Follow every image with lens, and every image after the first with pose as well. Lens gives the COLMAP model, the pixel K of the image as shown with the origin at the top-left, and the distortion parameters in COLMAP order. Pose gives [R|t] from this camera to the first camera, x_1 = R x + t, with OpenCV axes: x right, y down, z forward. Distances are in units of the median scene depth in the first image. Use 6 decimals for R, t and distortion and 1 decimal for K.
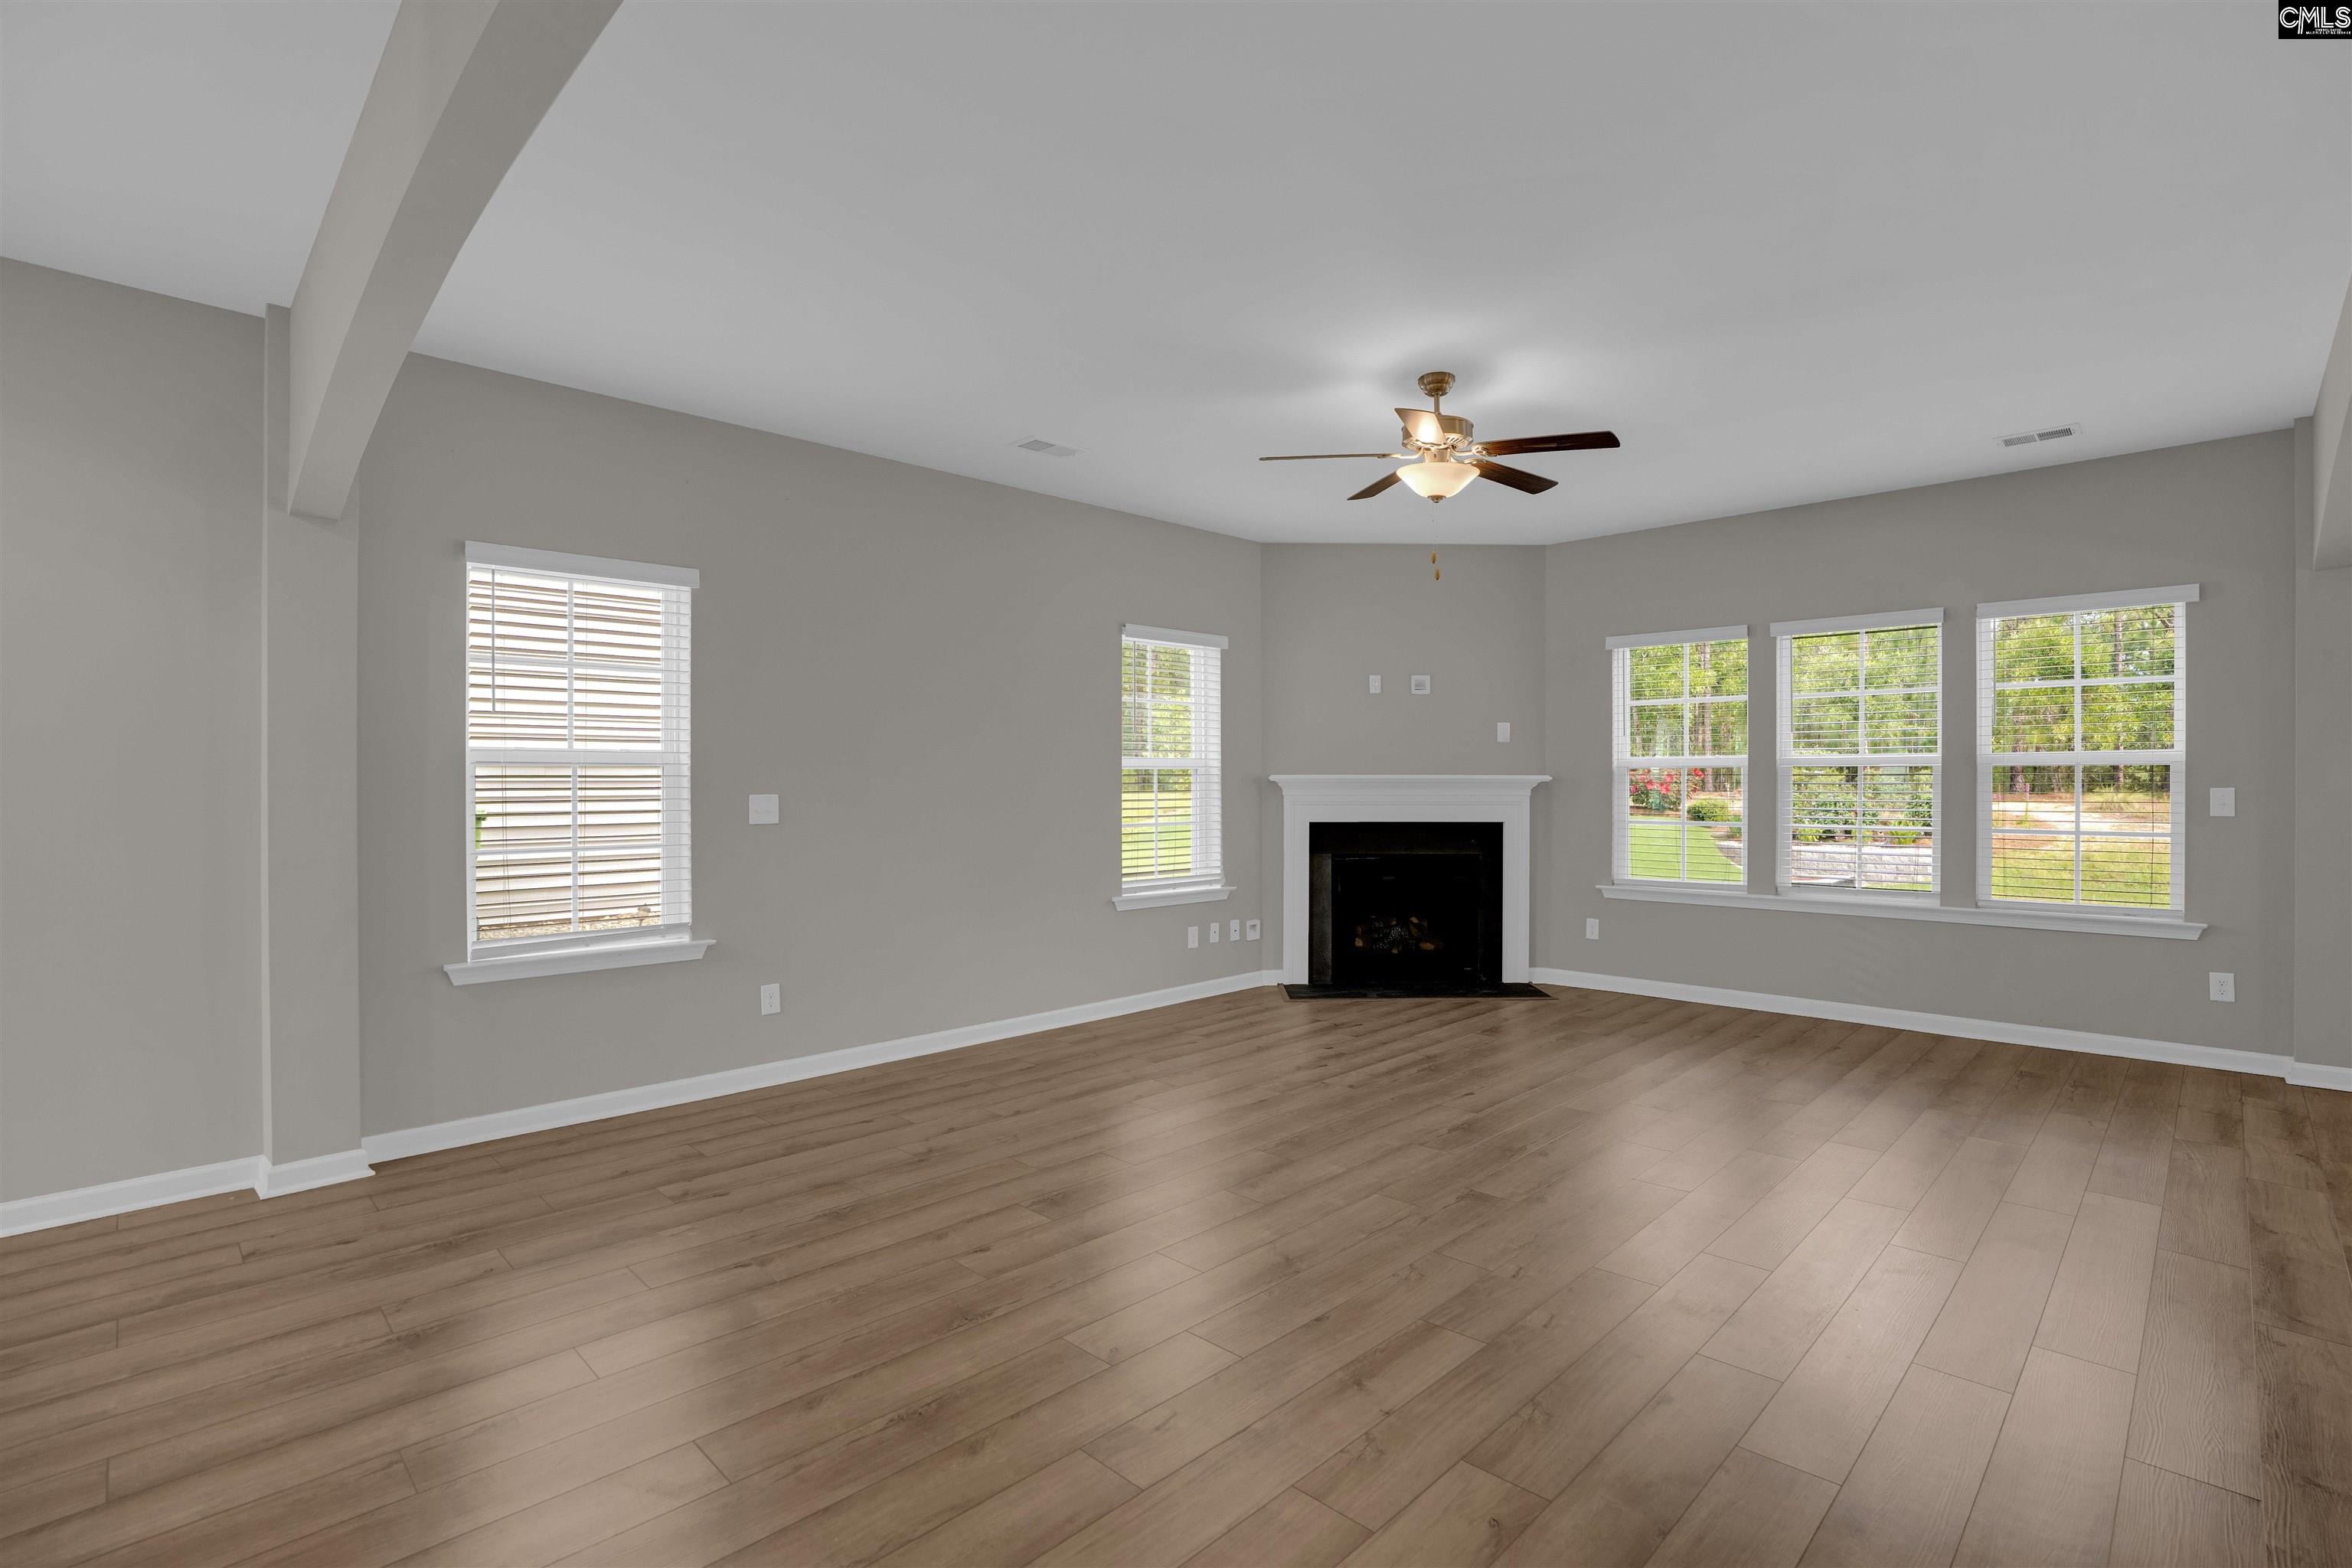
lens RADIAL K [[1220.6, 0, 1176.0], [0, 1220.6, 784.0], [0, 0, 1]] dist [0.000299, 0.000214]
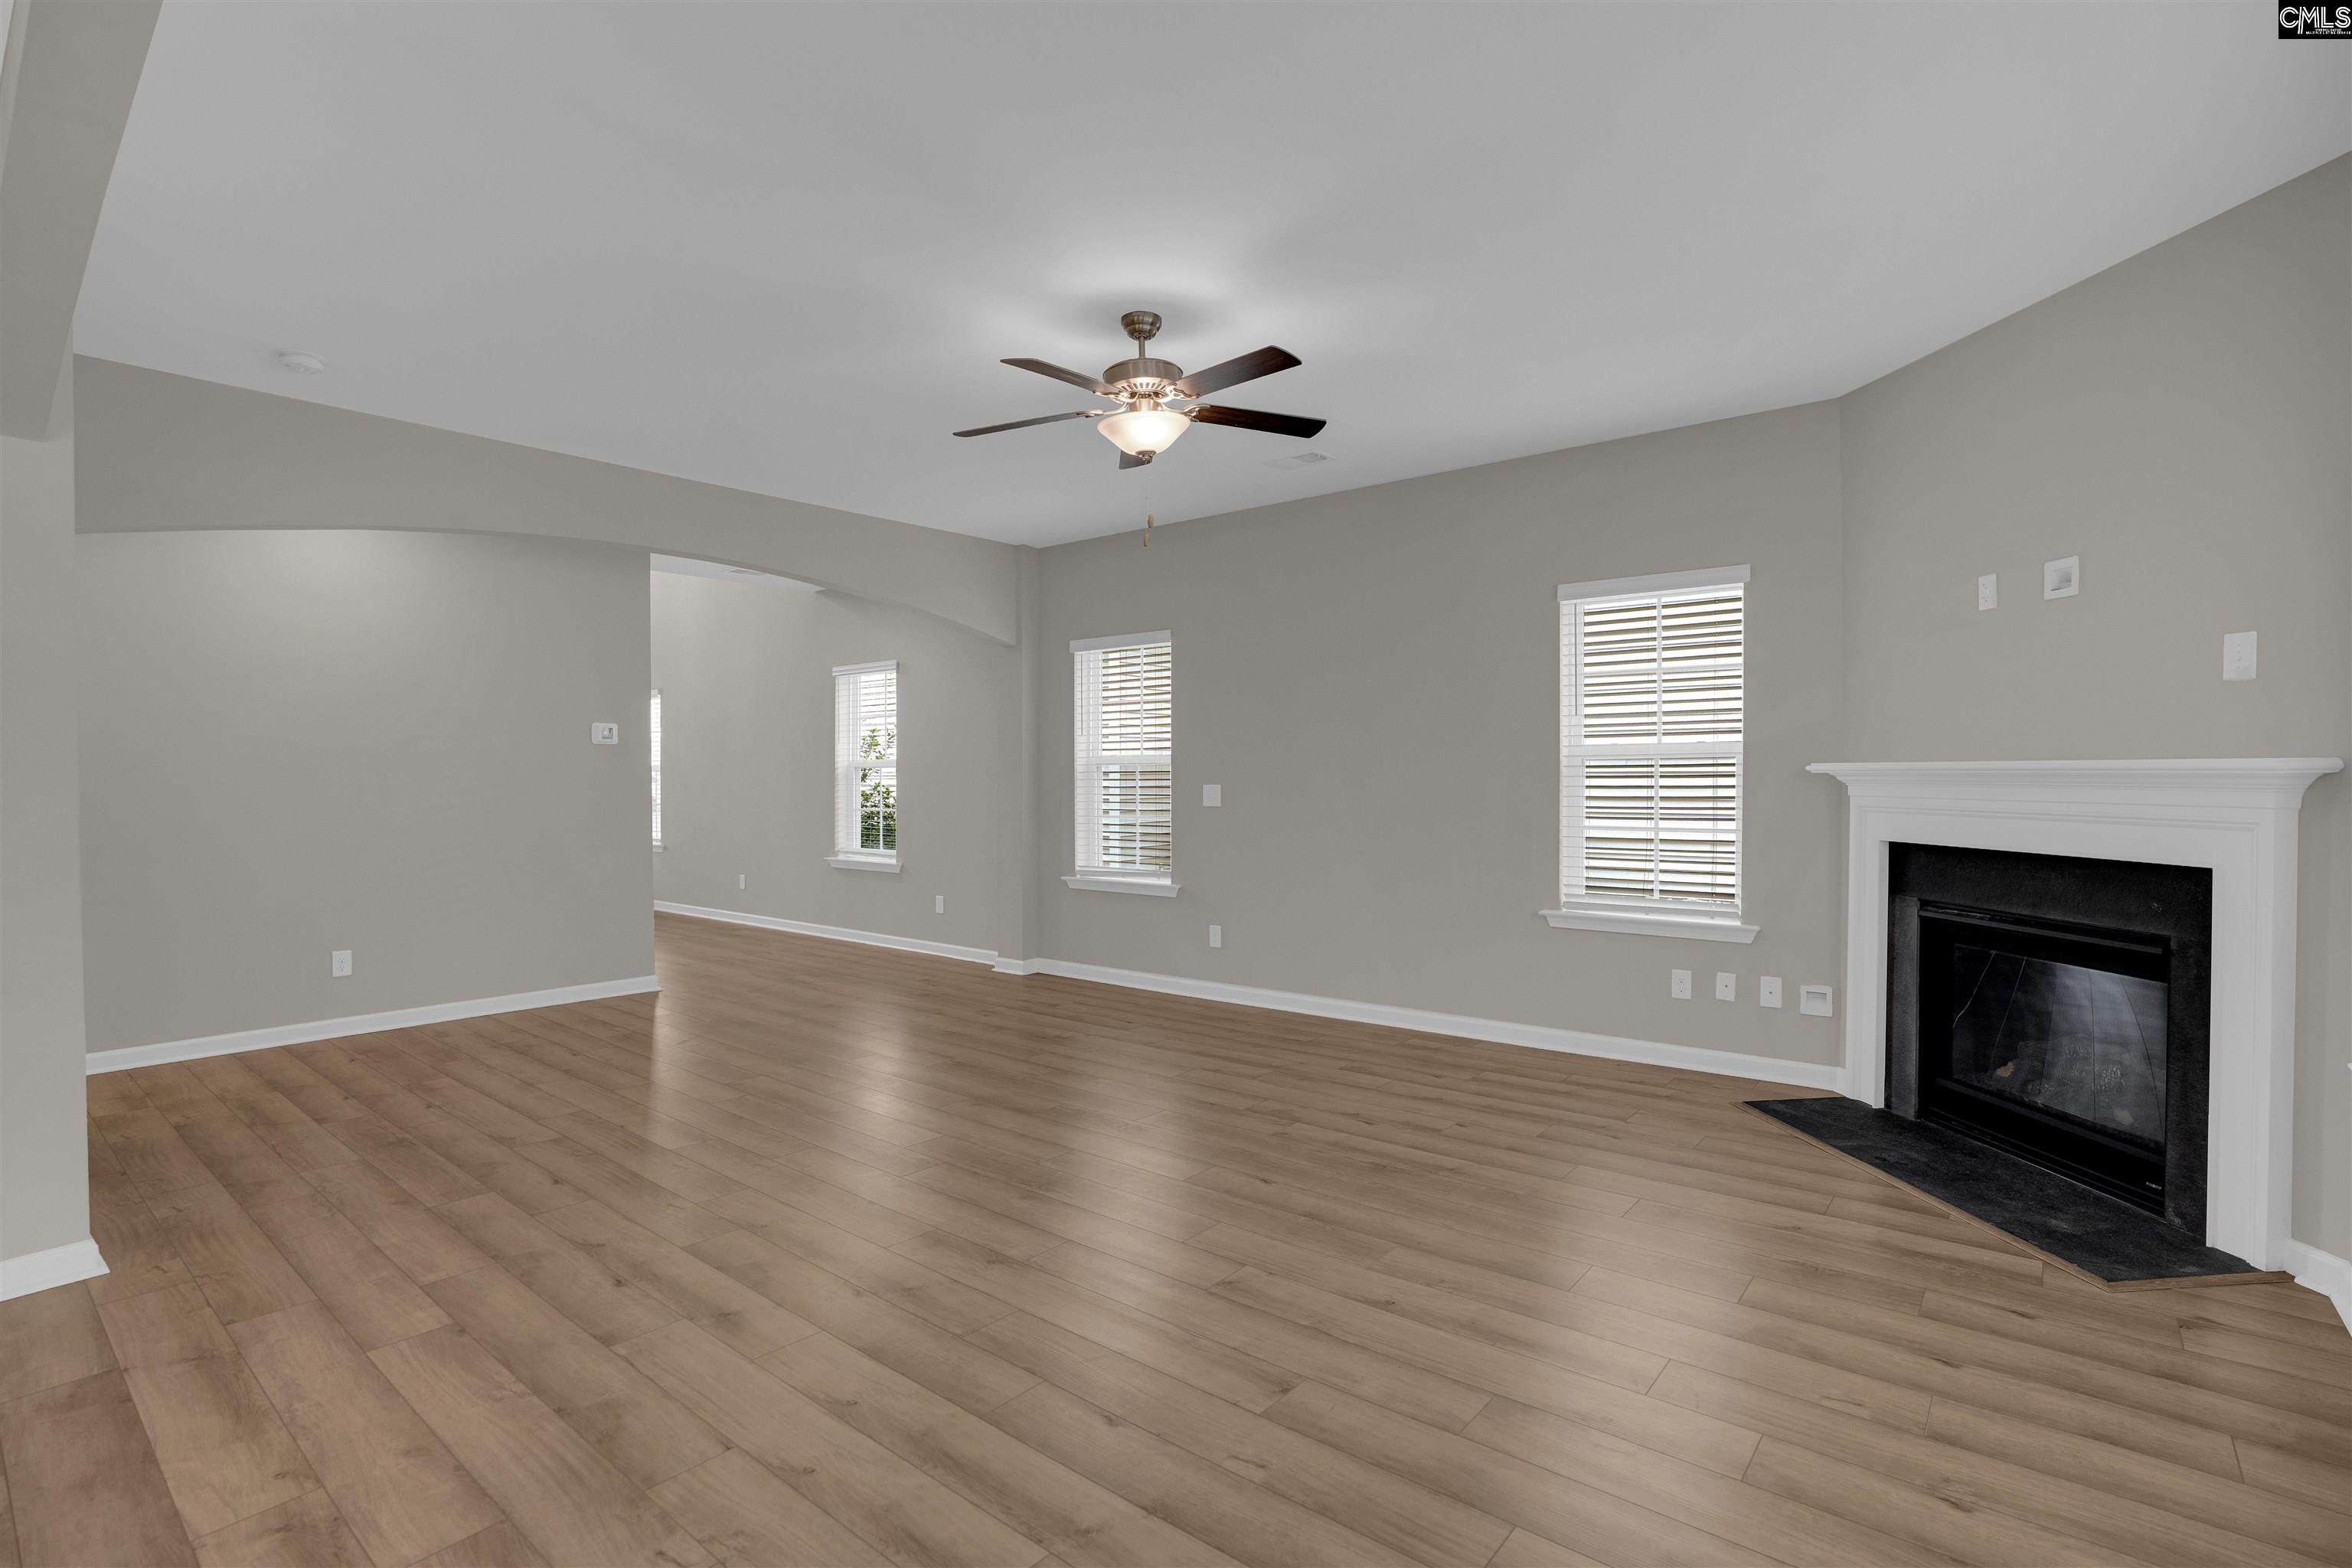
lens RADIAL K [[1149.9, 0, 1176.0], [0, 1149.9, 784.0], [0, 0, 1]] dist [0.001490, 0.001061]
pose [[0.041708, 0.006638, -0.999108, 0.670248], [0.003998, 0.999969, 0.006810, -0.002288], [0.999122, -0.004279, 0.041680, 0.634860]]
